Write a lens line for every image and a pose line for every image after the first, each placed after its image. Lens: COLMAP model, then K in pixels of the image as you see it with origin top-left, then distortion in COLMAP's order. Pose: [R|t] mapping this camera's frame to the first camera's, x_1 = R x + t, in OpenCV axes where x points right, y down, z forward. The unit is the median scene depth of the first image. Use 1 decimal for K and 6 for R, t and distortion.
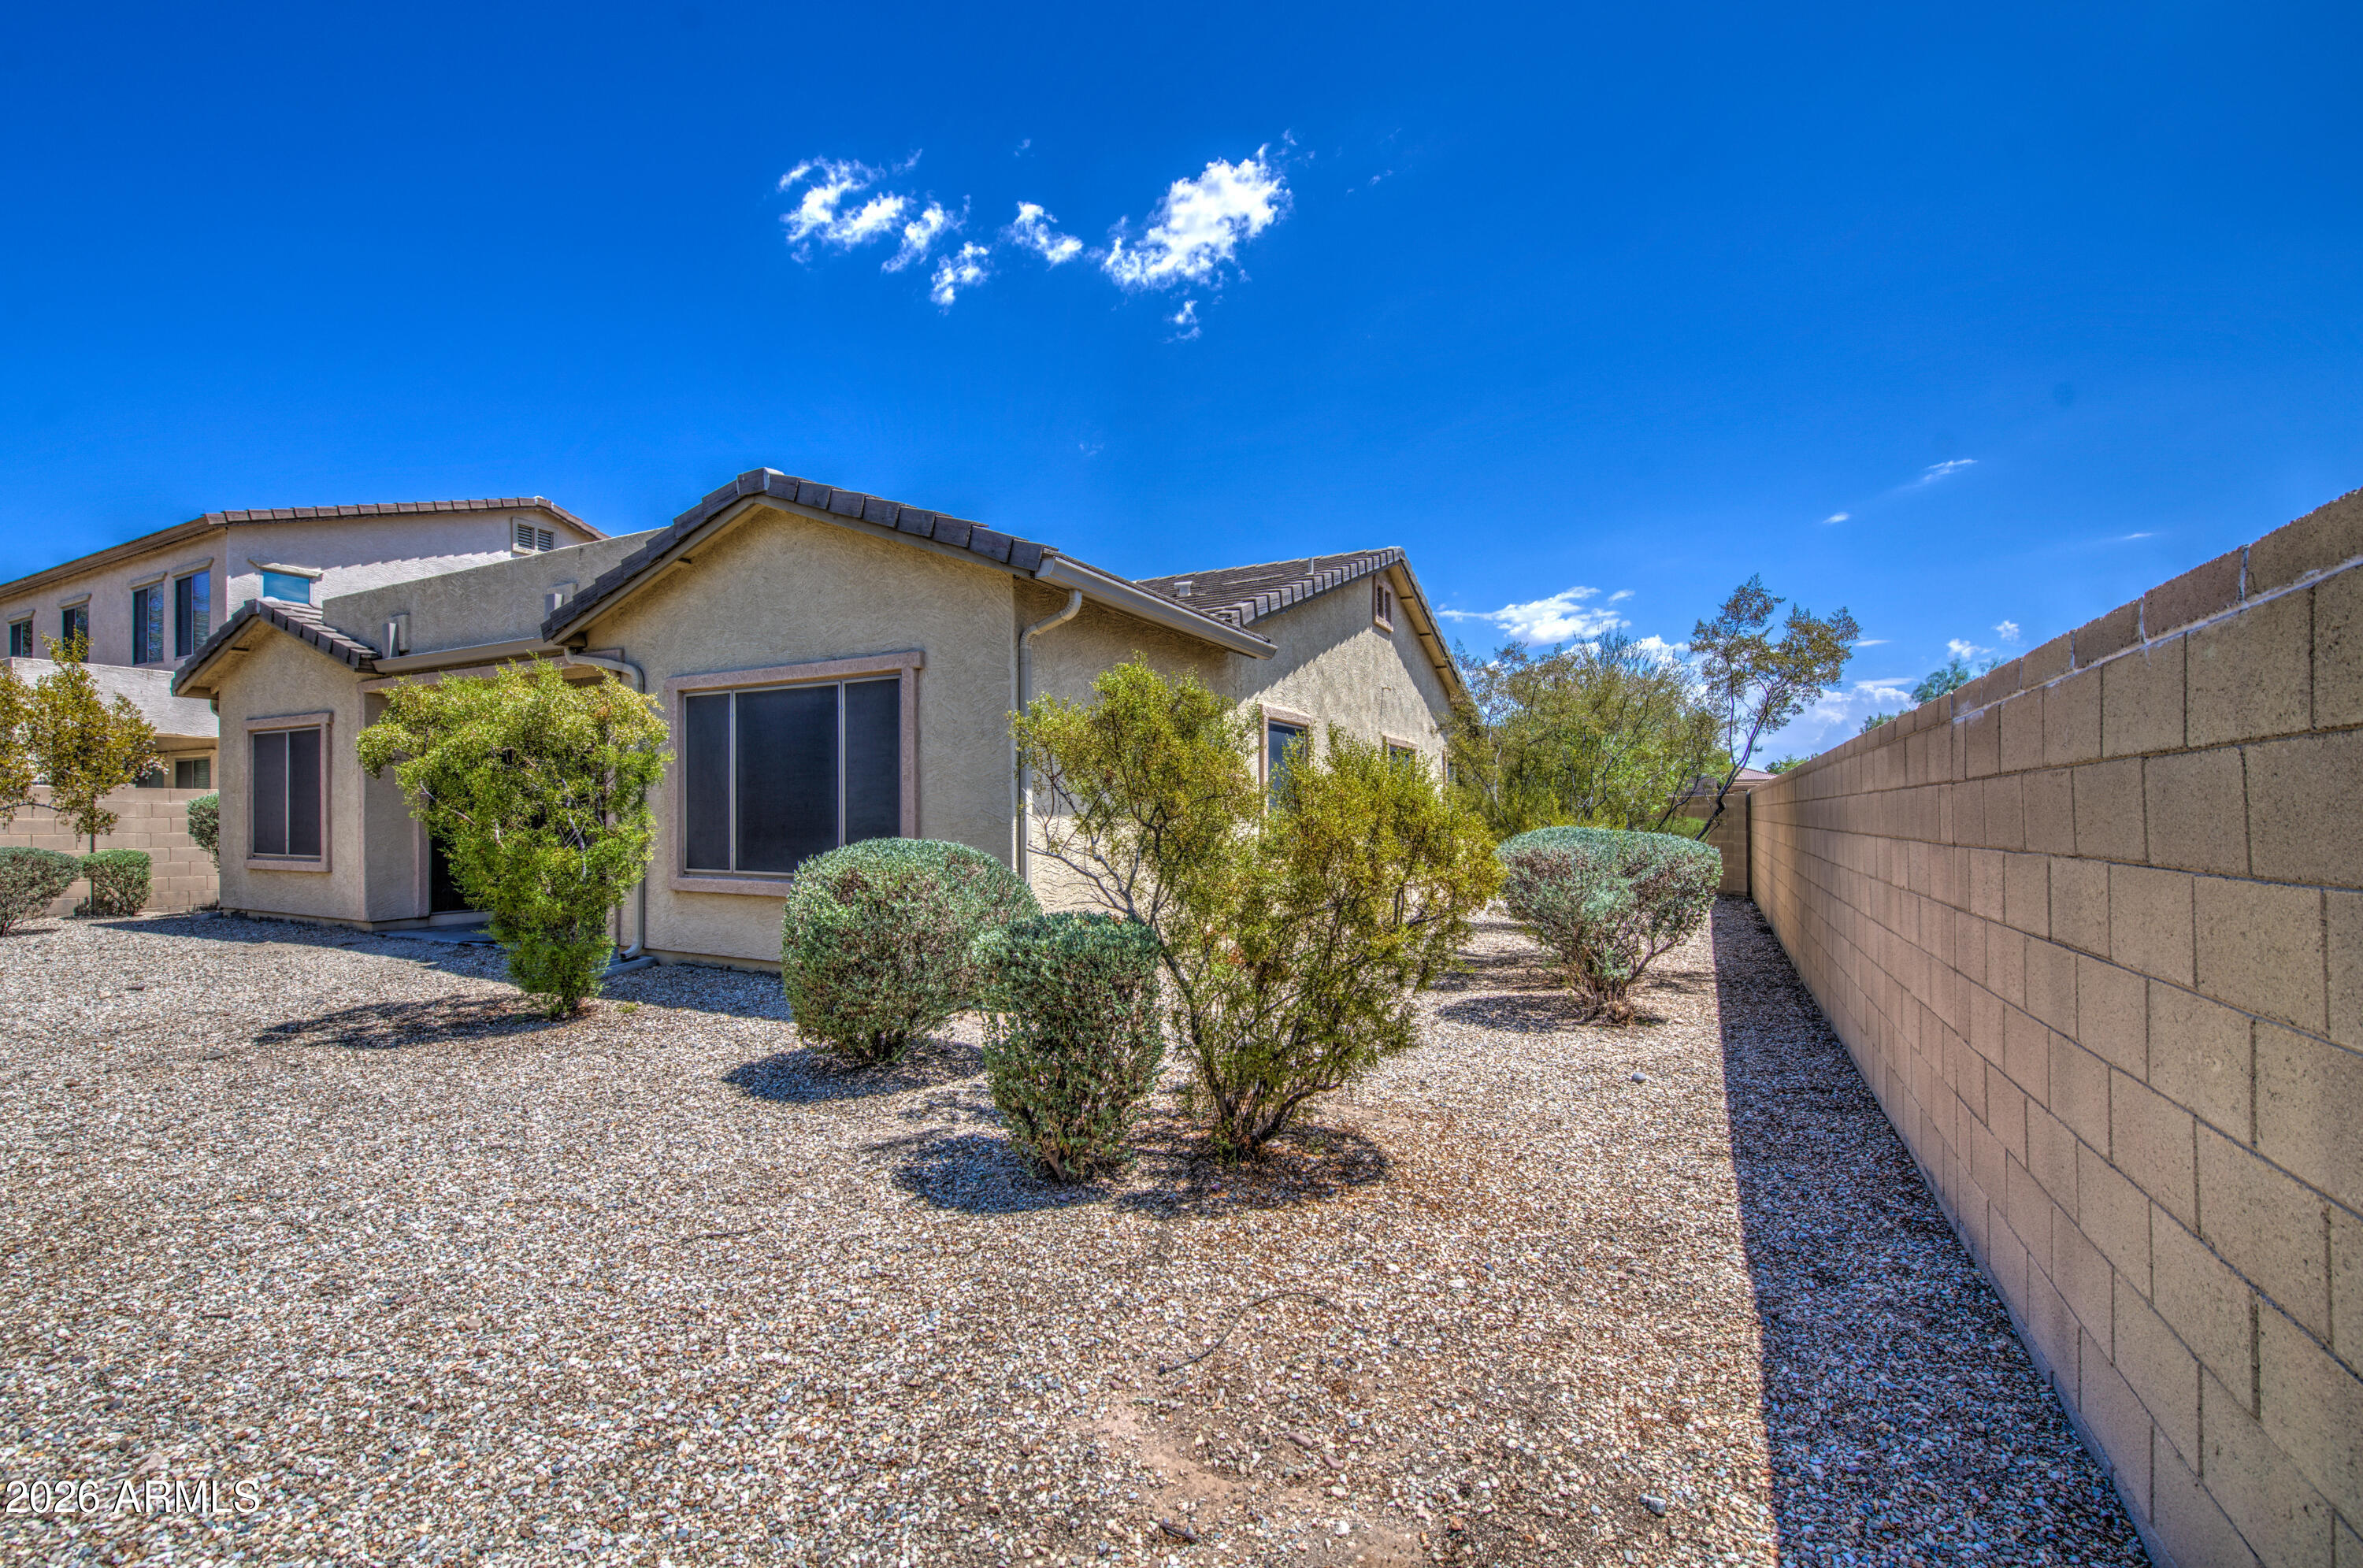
lens RADIAL K [[958.7, 0, 1181.5], [0, 958.7, 784.0], [0, 0, 1]] dist [-0.000115, -0.000449]
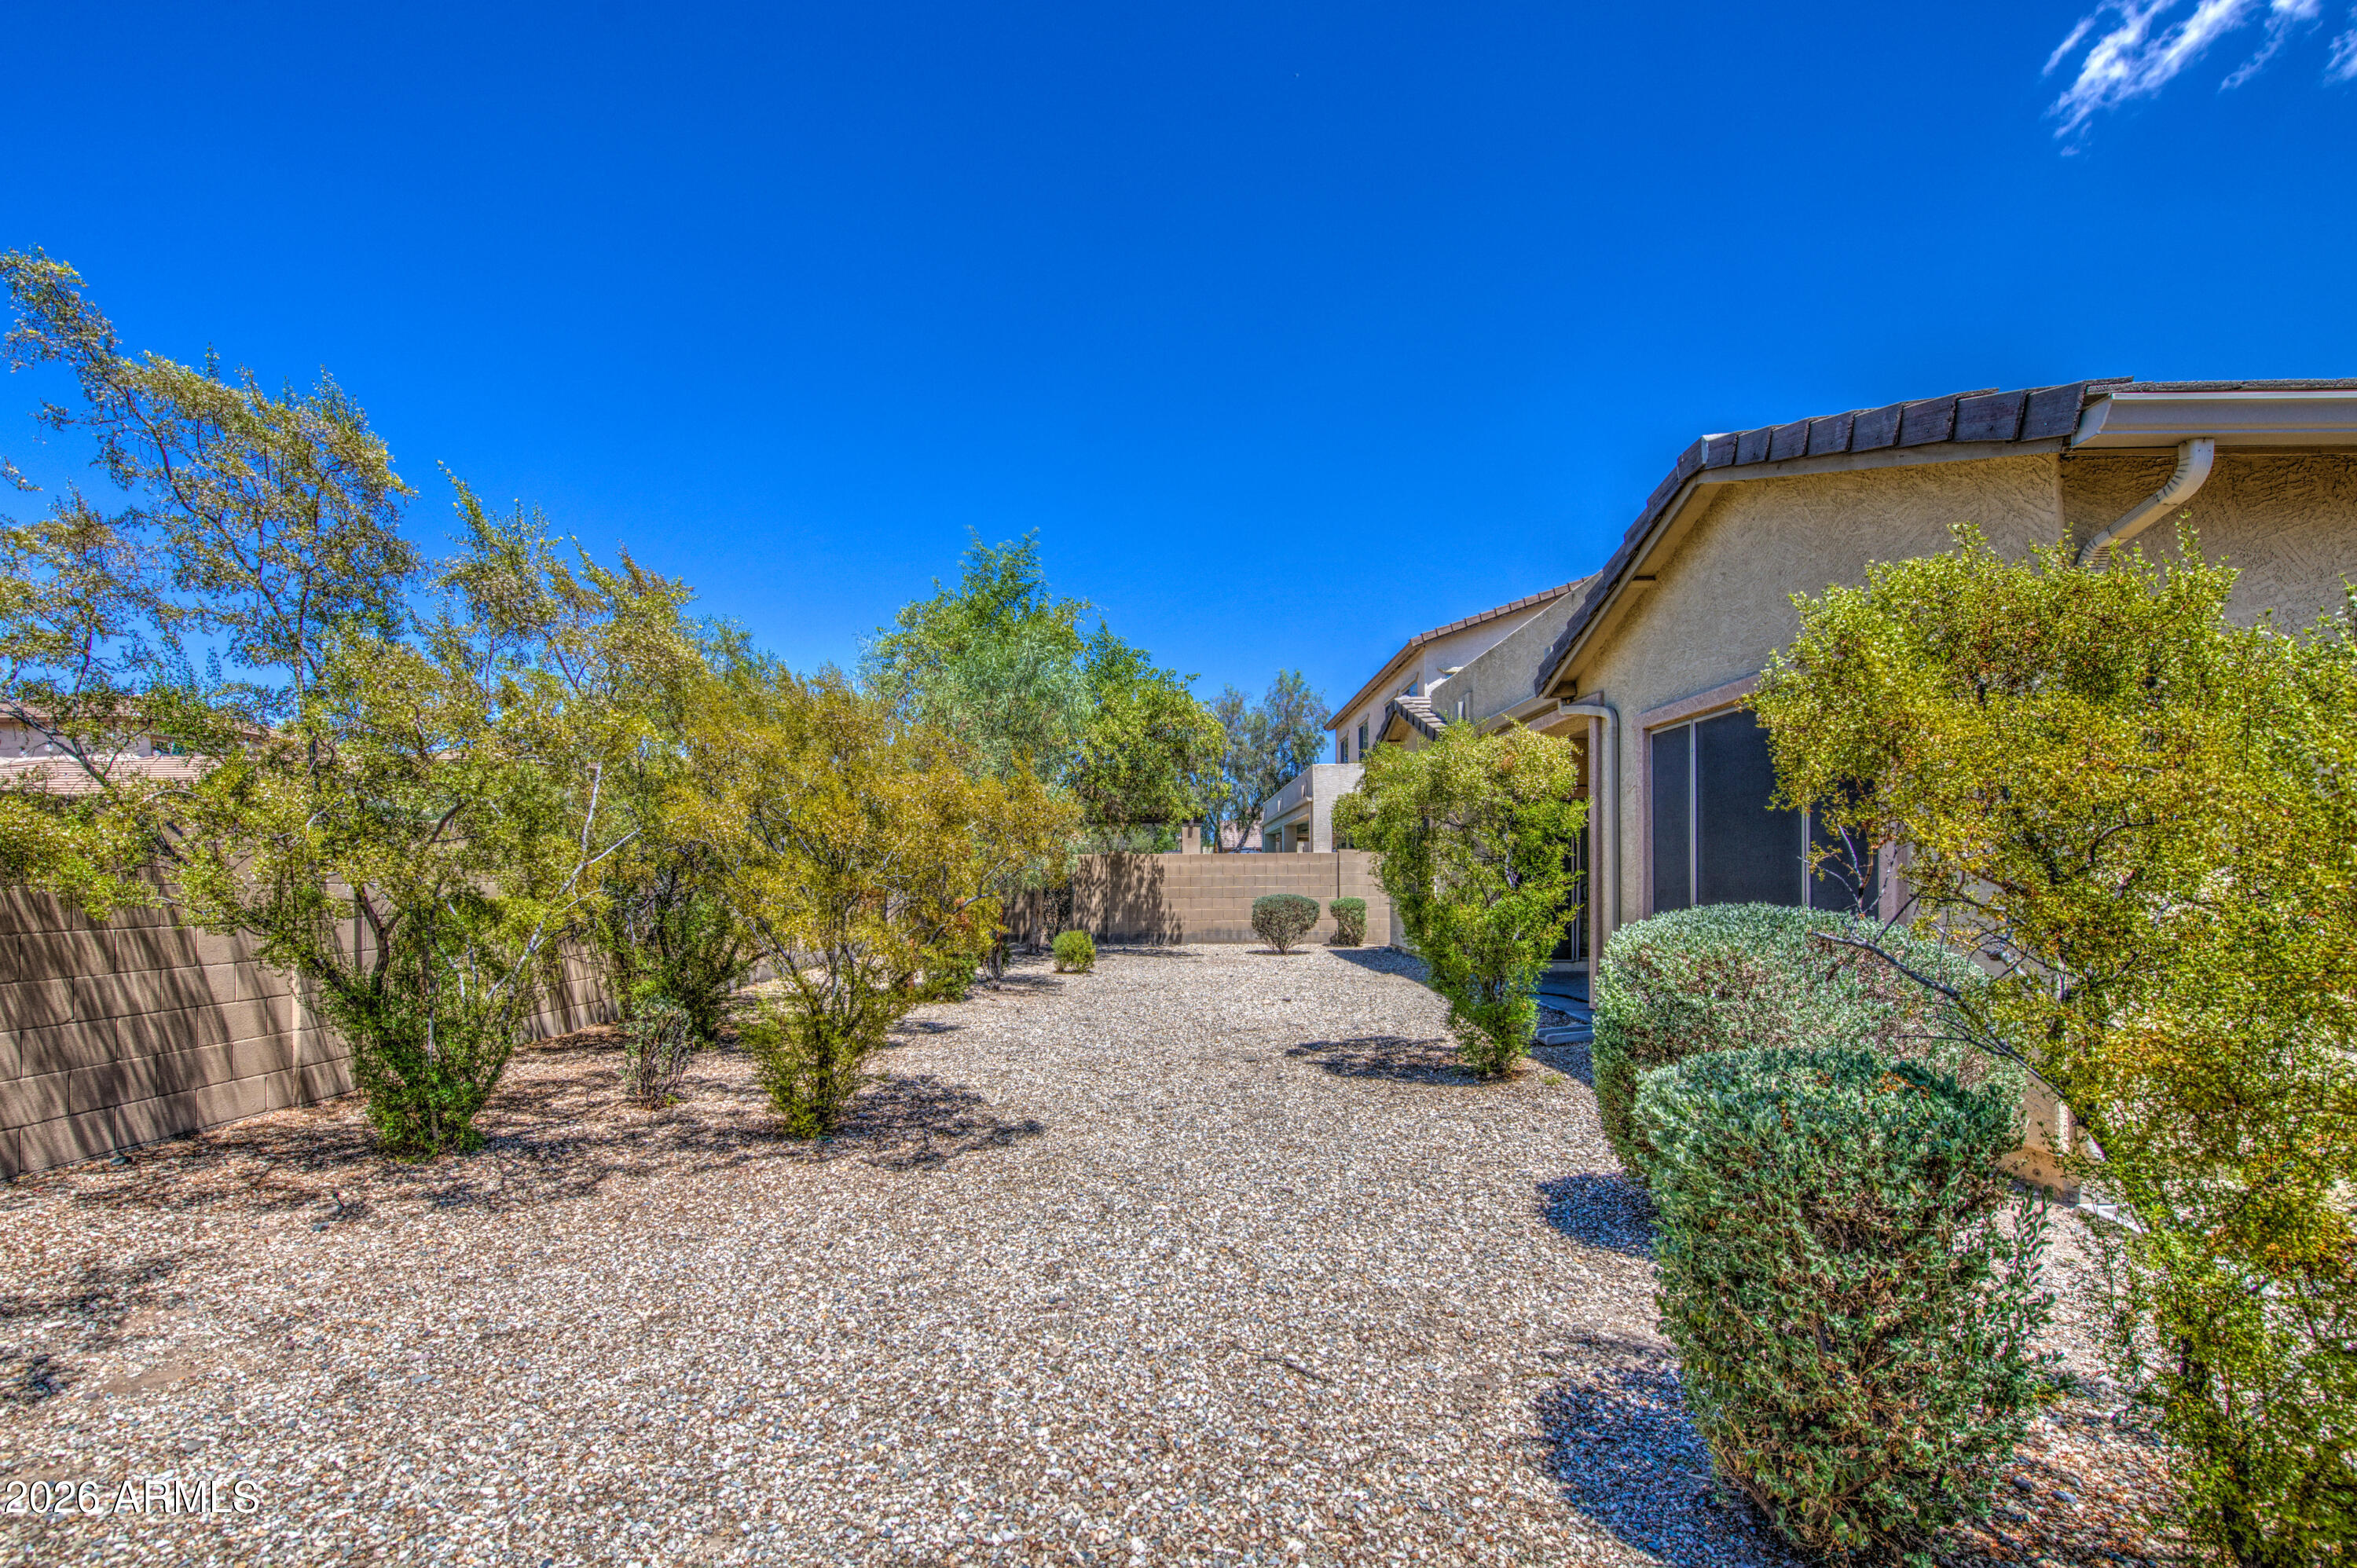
lens RADIAL K [[1011.5, 0, 1185.7], [0, 1011.5, 865.2], [0, 0, 1]] dist [0.008916, 0.000009]
pose [[0.458576, -0.007938, -0.888620, 0.118612], [0.032542, 0.999439, 0.007866, 0.006978], [0.888059, -0.032525, 0.458577, 0.223097]]
